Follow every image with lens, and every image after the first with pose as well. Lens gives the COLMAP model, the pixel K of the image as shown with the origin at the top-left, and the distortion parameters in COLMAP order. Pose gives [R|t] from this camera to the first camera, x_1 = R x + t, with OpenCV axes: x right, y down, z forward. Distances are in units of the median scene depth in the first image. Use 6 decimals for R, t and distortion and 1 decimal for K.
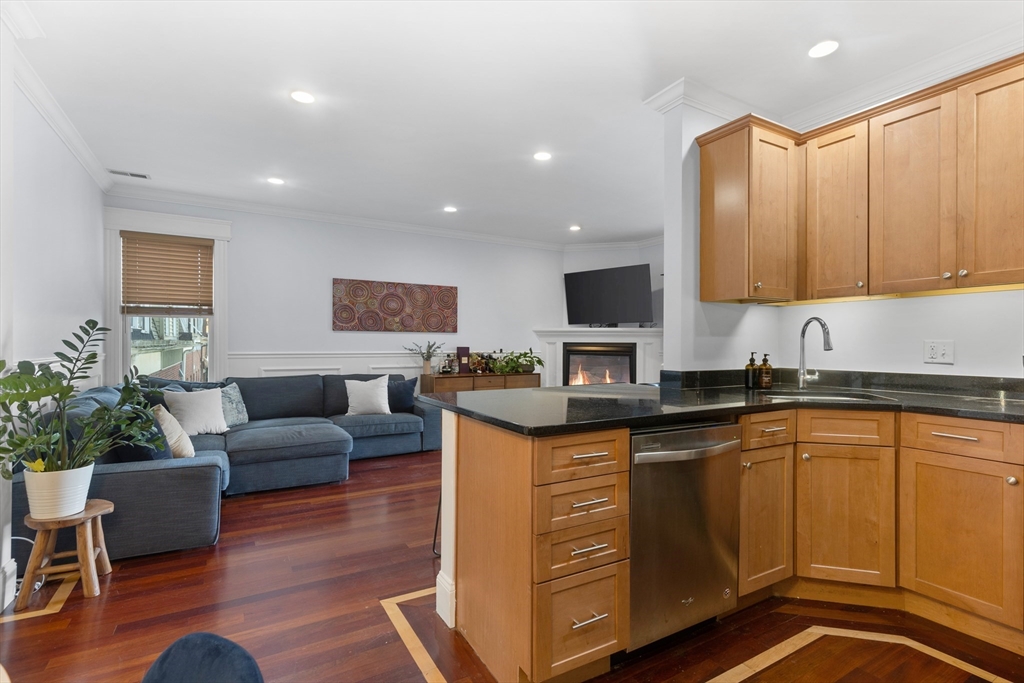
lens RADIAL K [[459.4, 0, 525.8], [0, 459.4, 343.5], [0, 0, 1]] dist [0.008911, -0.000474]
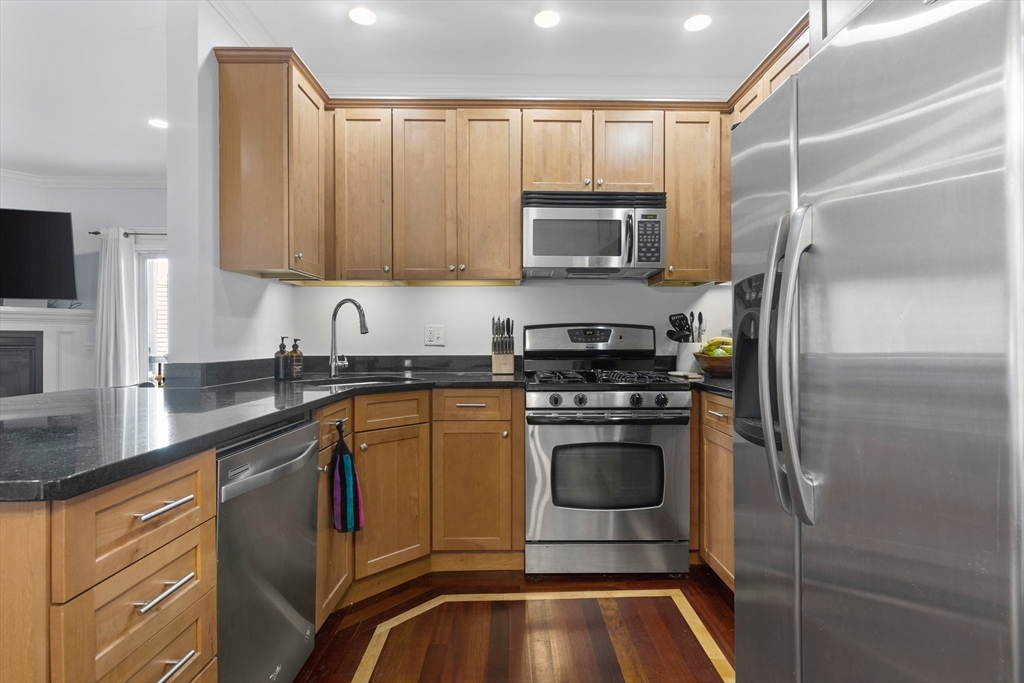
lens RADIAL K [[515.3, 0, 499.8], [0, 515.3, 338.4], [0, 0, 1]] dist [-0.003004, -0.000372]
pose [[0.526562, -0.003492, 0.850129, -0.089057], [0.001868, 0.999994, 0.002950, 0.018500], [-0.850134, 0.000034, 0.526566, 0.164313]]
